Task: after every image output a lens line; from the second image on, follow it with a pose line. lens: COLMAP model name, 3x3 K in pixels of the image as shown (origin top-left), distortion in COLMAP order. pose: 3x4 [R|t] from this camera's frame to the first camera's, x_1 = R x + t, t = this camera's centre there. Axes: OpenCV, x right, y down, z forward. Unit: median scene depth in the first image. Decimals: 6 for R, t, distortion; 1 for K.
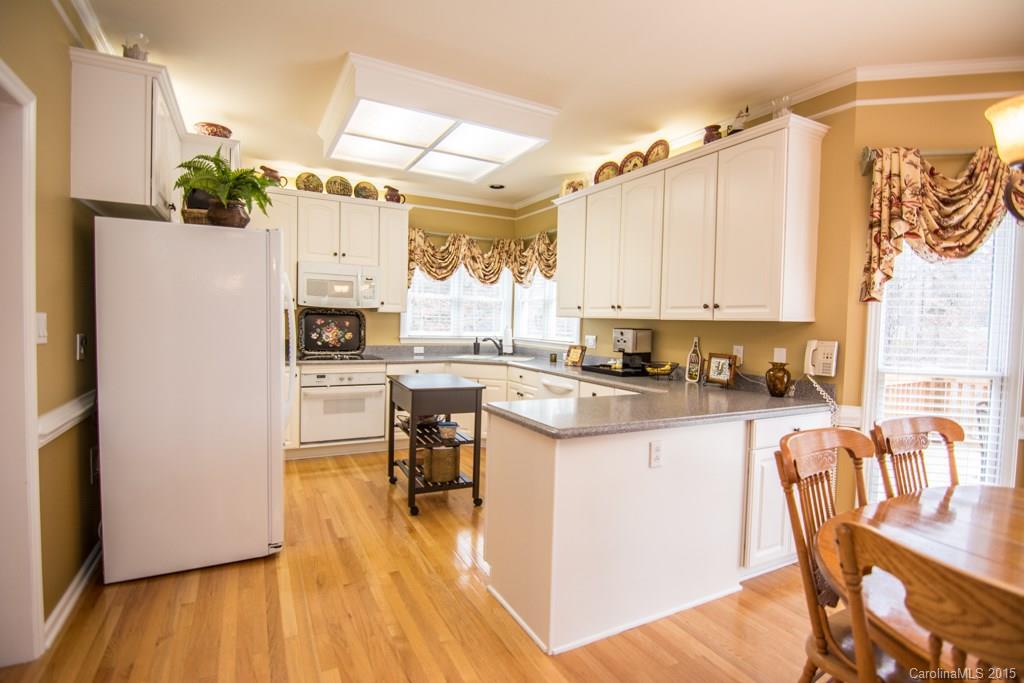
lens RADIAL K [[497.2, 0, 513.4], [0, 497.2, 341.6], [0, 0, 1]] dist [-0.004306, -0.011073]
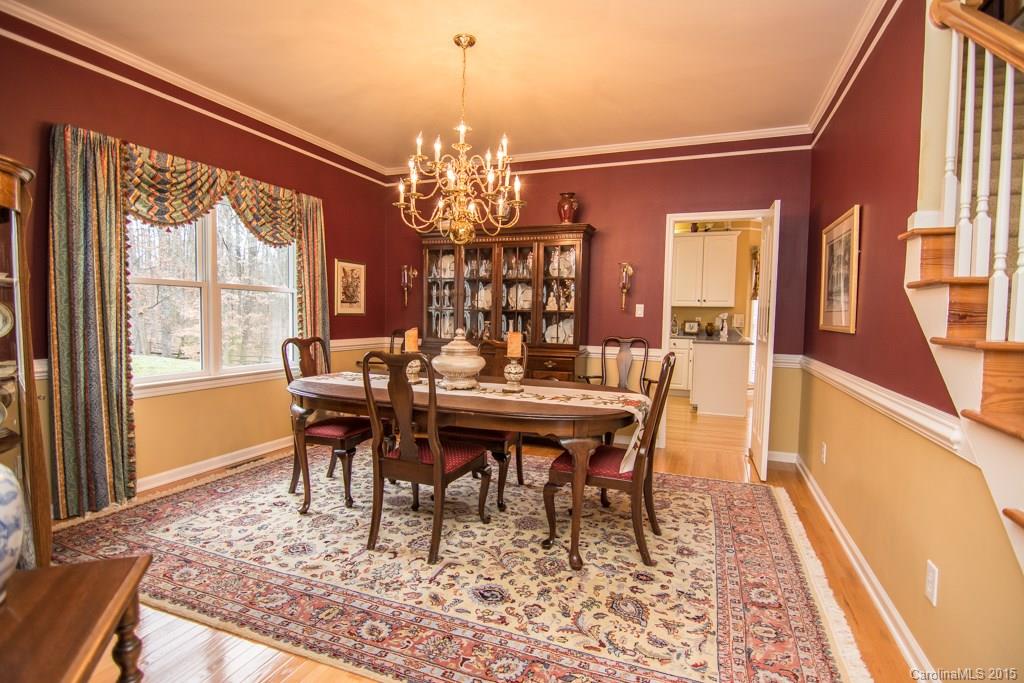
lens RADIAL K [[497.2, 0, 513.4], [0, 497.2, 341.6], [0, 0, 1]] dist [-0.004306, -0.011073]
pose [[0.772693, -0.044927, 0.633189, -1.591041], [0.026568, 0.998907, 0.038453, 0.010390], [-0.634224, -0.012890, 0.773042, -0.249129]]
